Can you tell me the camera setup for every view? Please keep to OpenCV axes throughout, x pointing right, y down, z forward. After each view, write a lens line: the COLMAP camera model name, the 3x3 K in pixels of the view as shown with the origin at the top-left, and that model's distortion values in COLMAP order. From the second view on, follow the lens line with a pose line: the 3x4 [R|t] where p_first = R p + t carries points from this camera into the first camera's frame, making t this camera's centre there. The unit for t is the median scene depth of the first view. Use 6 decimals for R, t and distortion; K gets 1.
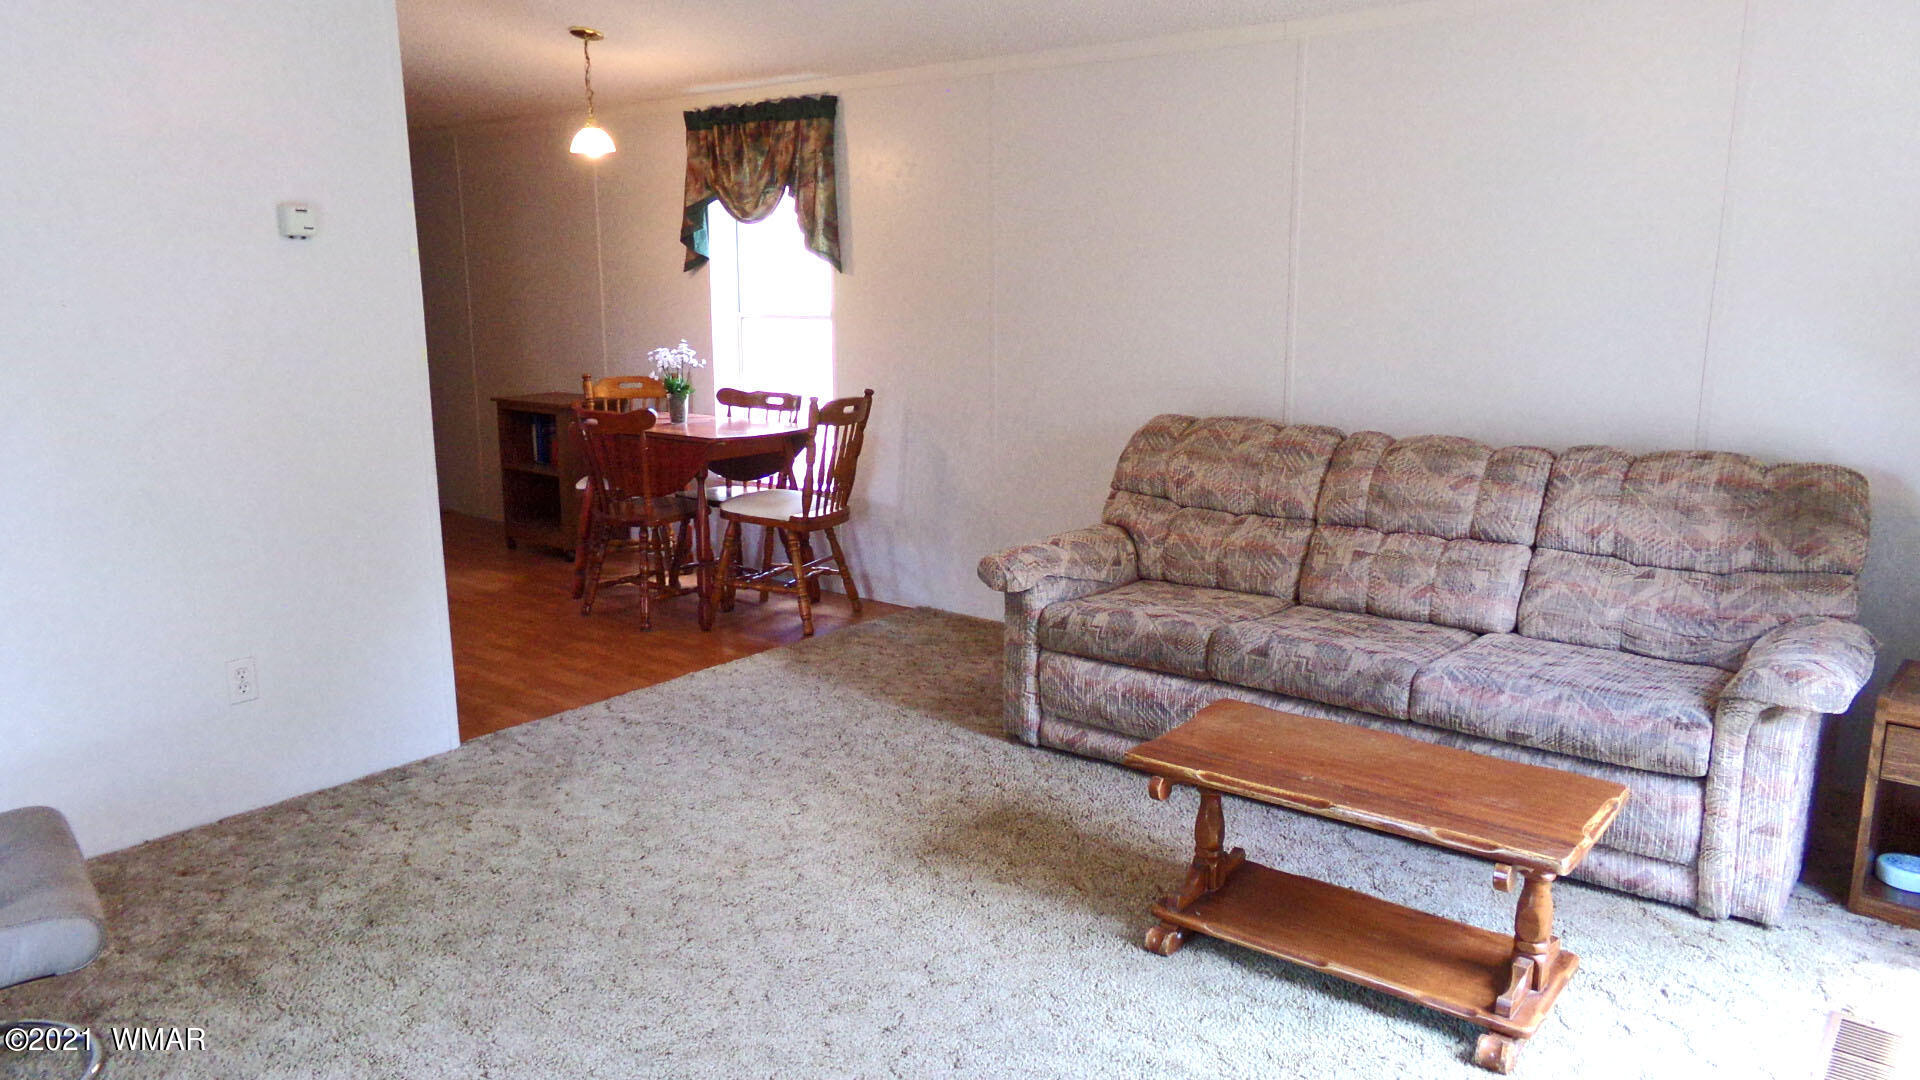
lens RADIAL K [[1363.5, 0, 956.6], [0, 1363.5, 514.8], [0, 0, 1]] dist [-0.089098, 0.194274]
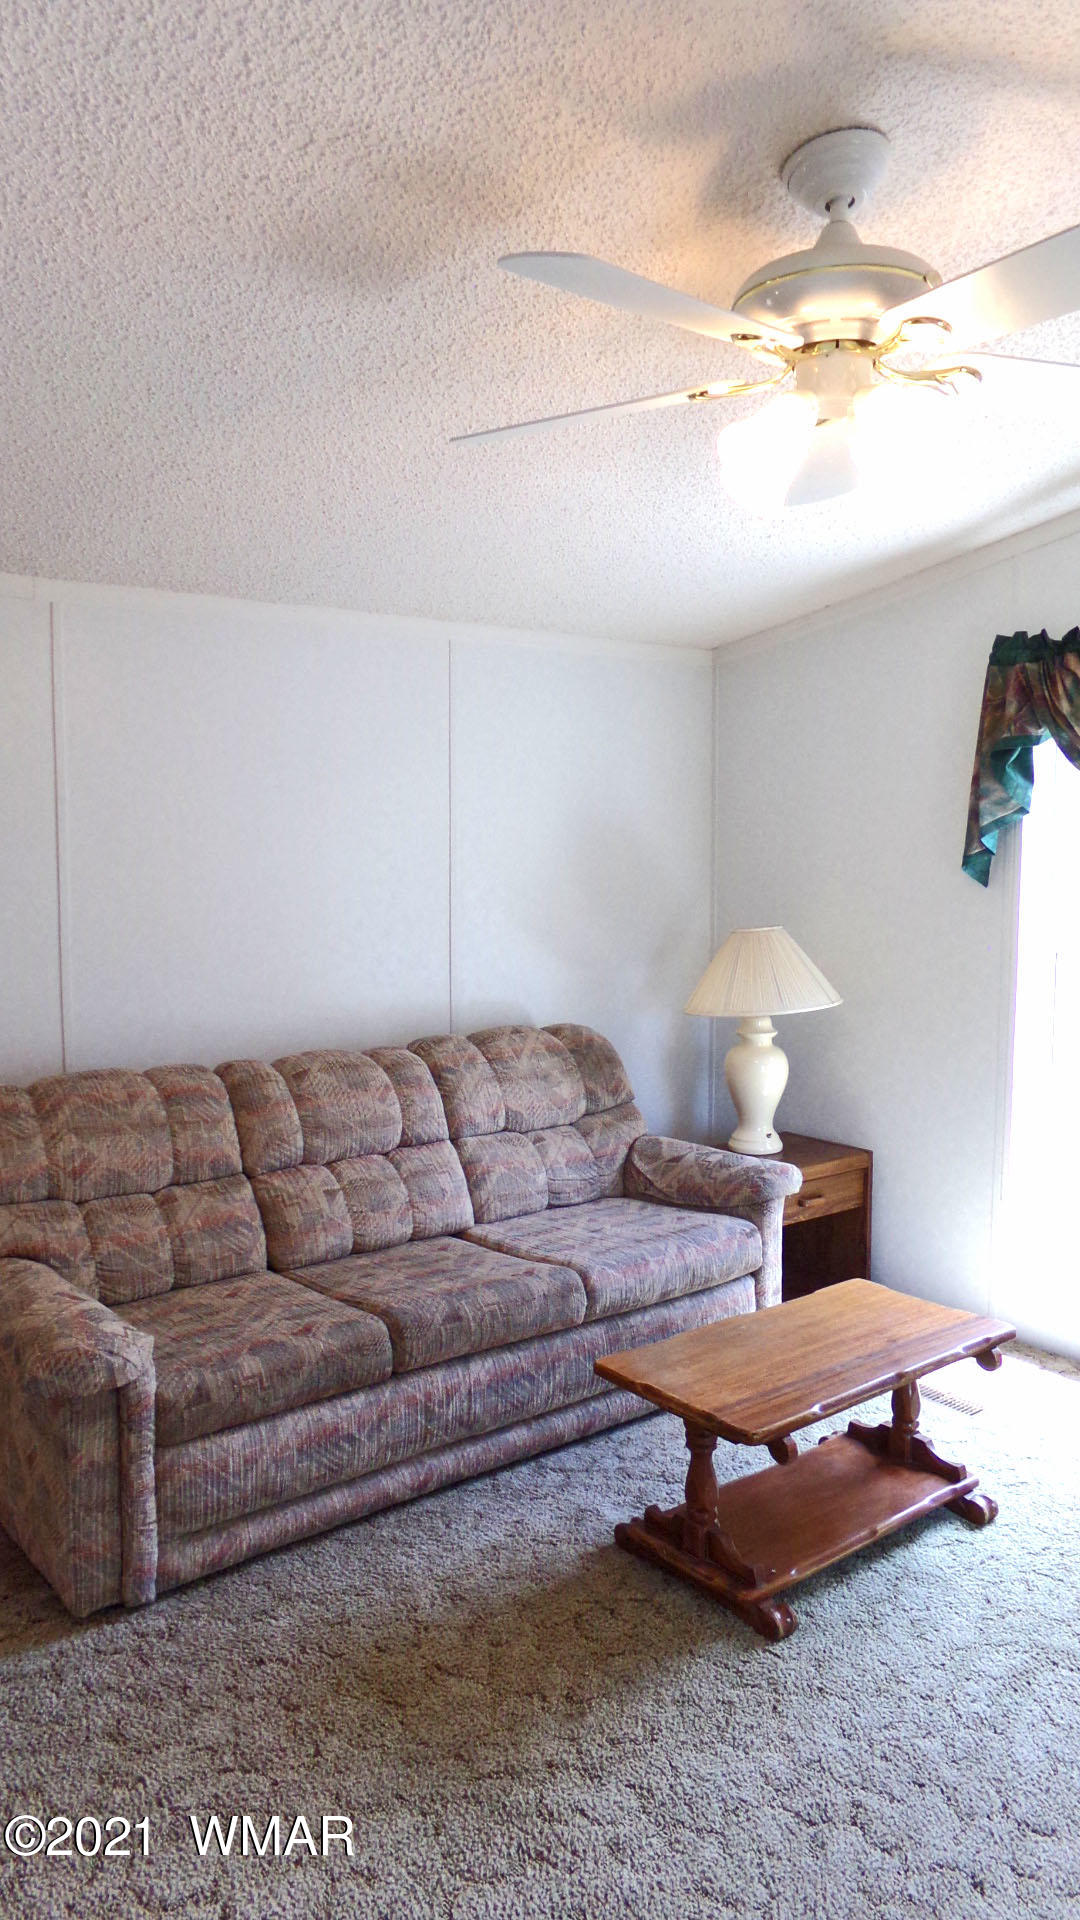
lens RADIAL K [[1363.5, 0, 531.1], [0, 1363.5, 925.6], [0, 0, 1]] dist [-0.089098, 0.194274]
pose [[0.226493, -0.059664, 0.972184, -0.551434], [0.174528, 0.984454, 0.019756, -0.143894], [-0.958249, 0.165198, 0.233385, 0.640881]]
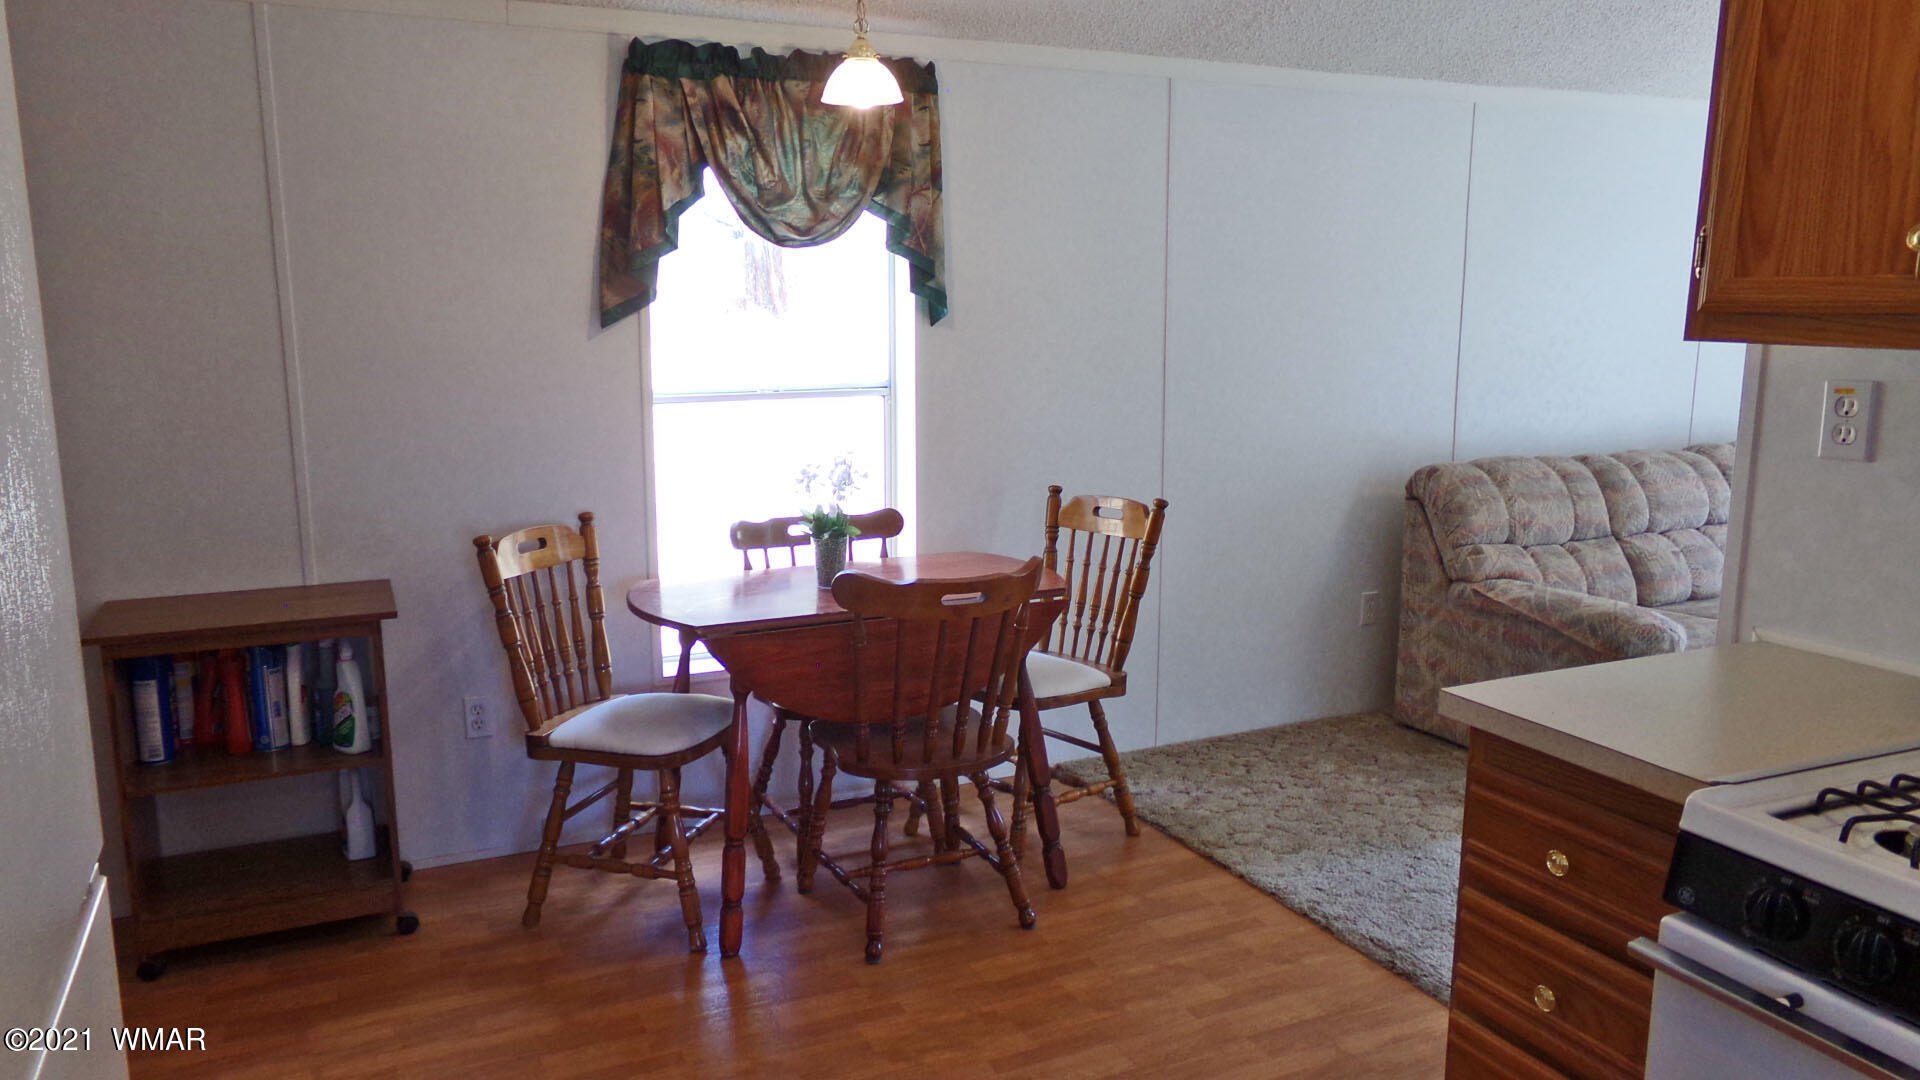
lens RADIAL K [[1353.7, 0, 960.0], [0, 1353.7, 540.0], [0, 0, 1]] dist [-0.086166, 0.181062]
pose [[0.436856, -0.162188, 0.884789, -1.044830], [0.160164, 0.981919, 0.100913, -0.207718], [-0.885158, 0.097626, 0.454934, 1.036232]]
